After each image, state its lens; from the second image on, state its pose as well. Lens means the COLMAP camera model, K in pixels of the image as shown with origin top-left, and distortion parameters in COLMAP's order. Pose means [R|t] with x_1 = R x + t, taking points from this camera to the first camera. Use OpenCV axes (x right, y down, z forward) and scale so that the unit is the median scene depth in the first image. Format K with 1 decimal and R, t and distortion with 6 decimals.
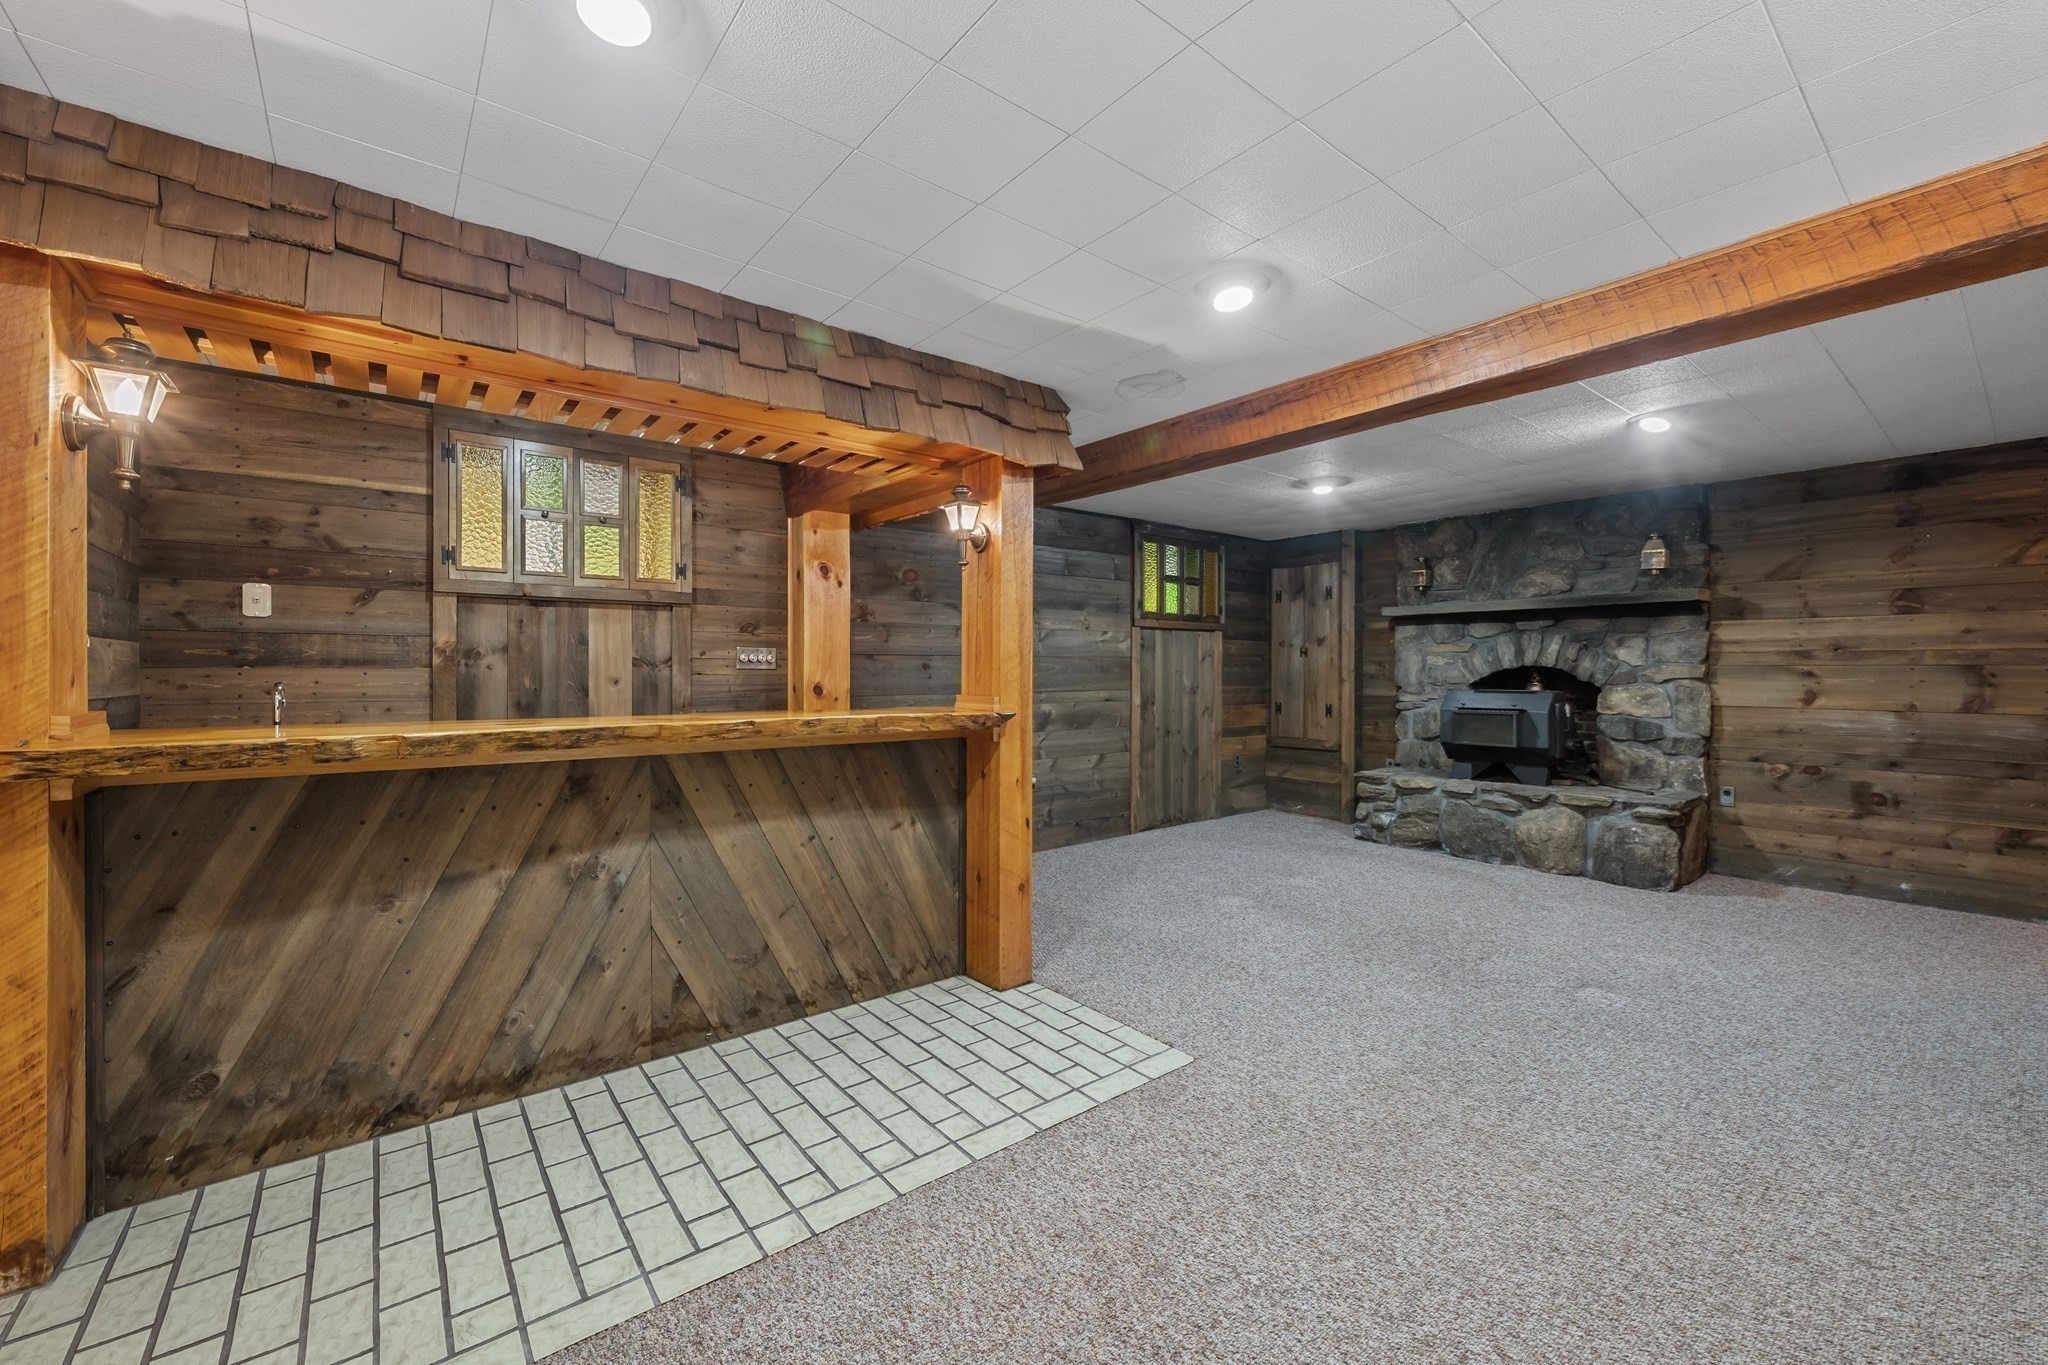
lens RADIAL K [[815.3, 0, 1023.8], [0, 815.3, 682.6], [0, 0, 1]] dist [0.000045, 0.000088]
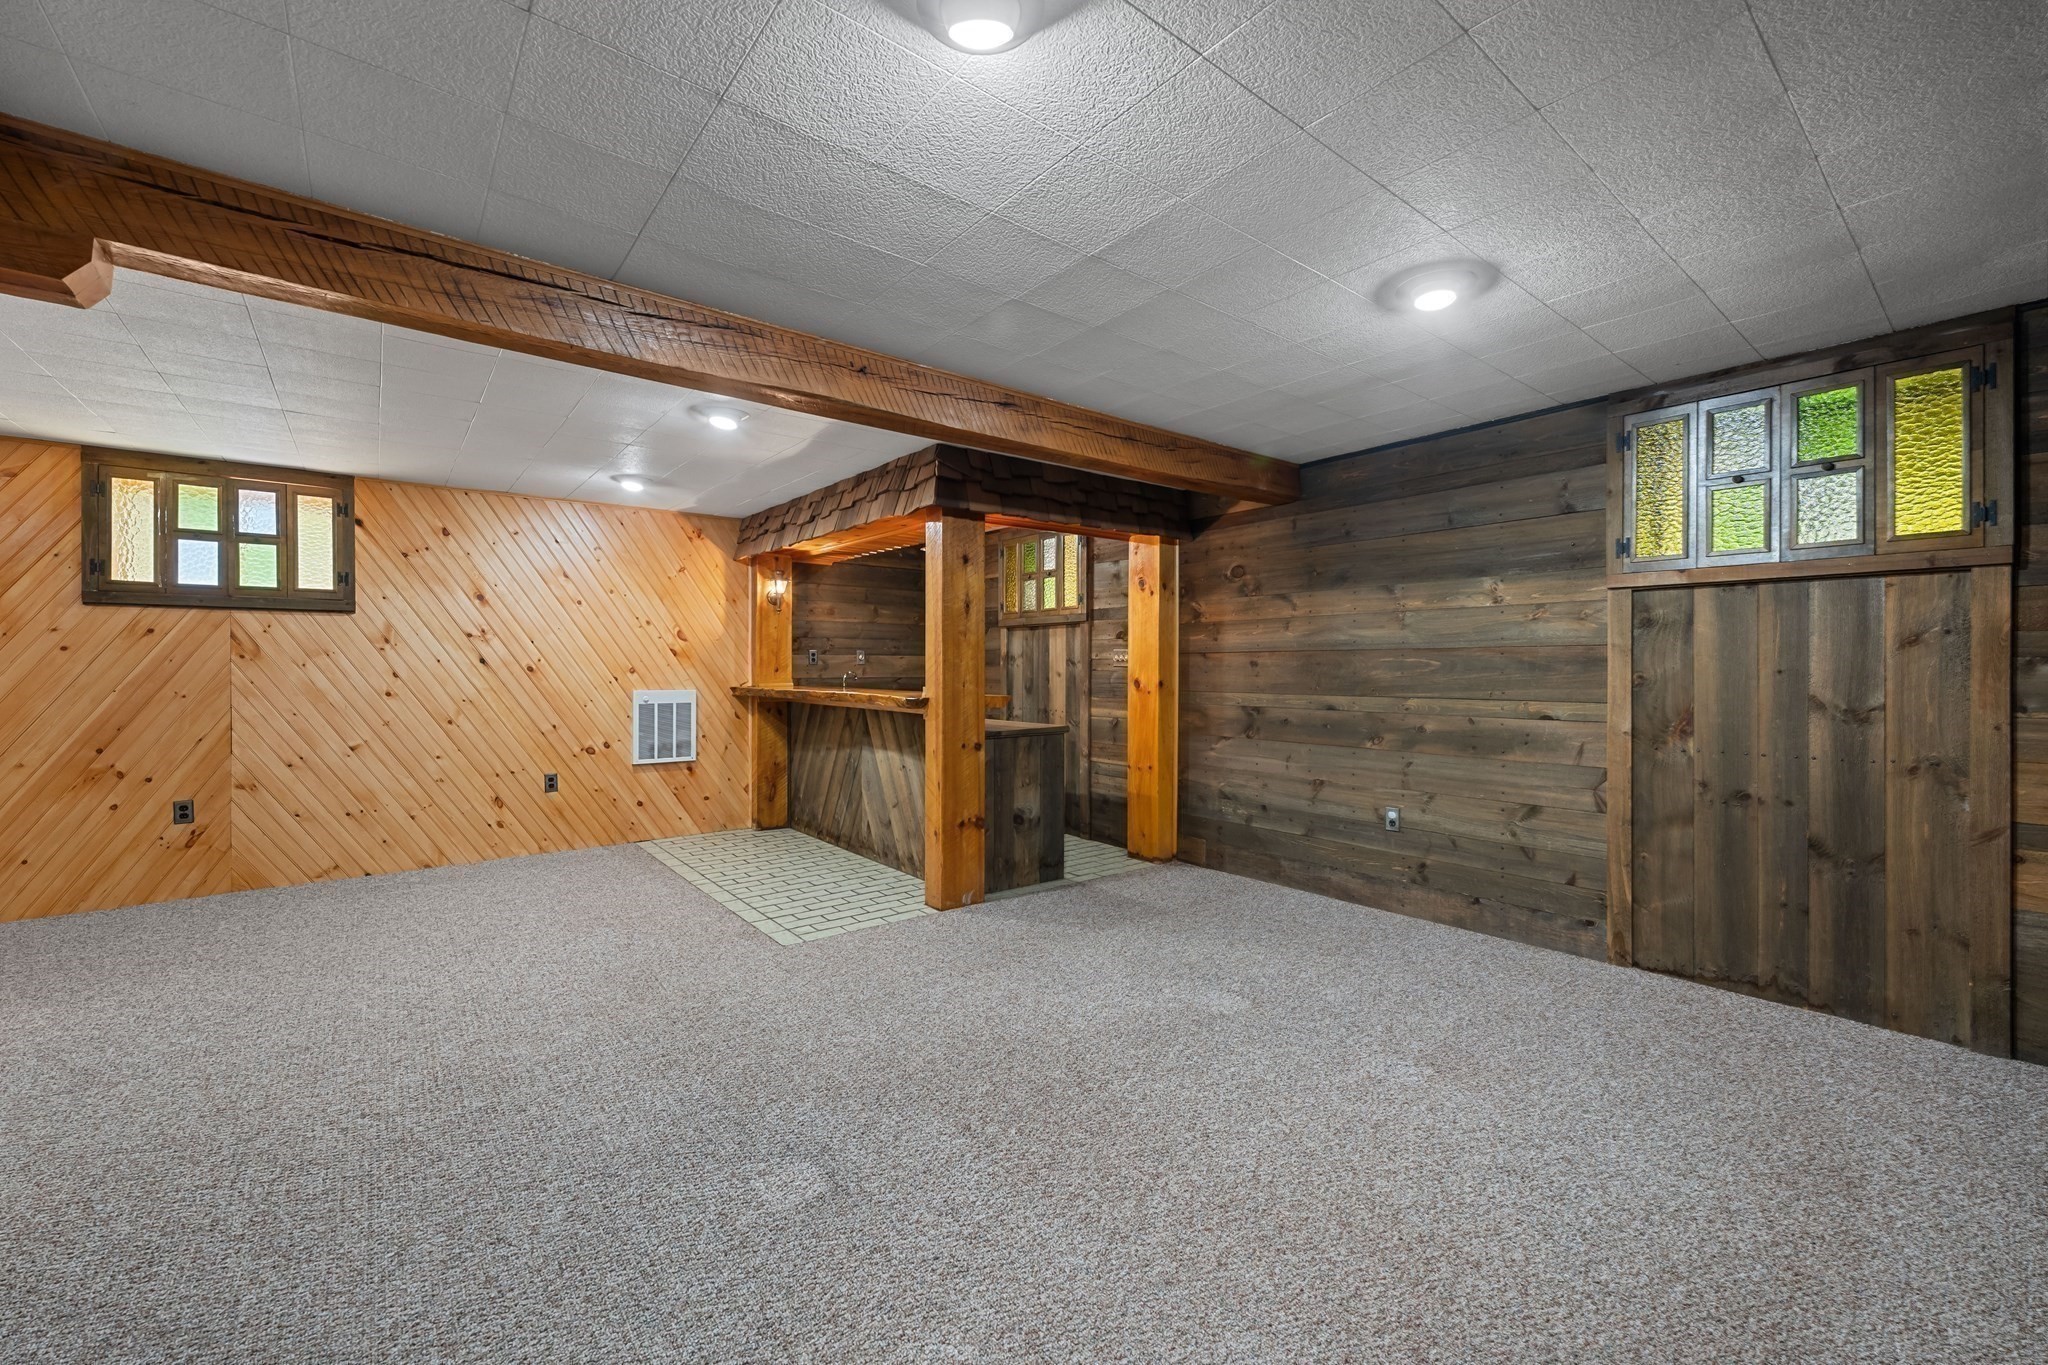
lens RADIAL K [[815.3, 0, 1025.7], [0, 815.3, 665.0], [0, 0, 1]] dist [0.000045, 0.000088]
pose [[0.002508, 0.002903, -0.999993, 1.004692], [-0.011645, 0.999928, 0.002873, -0.021159], [0.999929, 0.011638, 0.002541, 0.872689]]
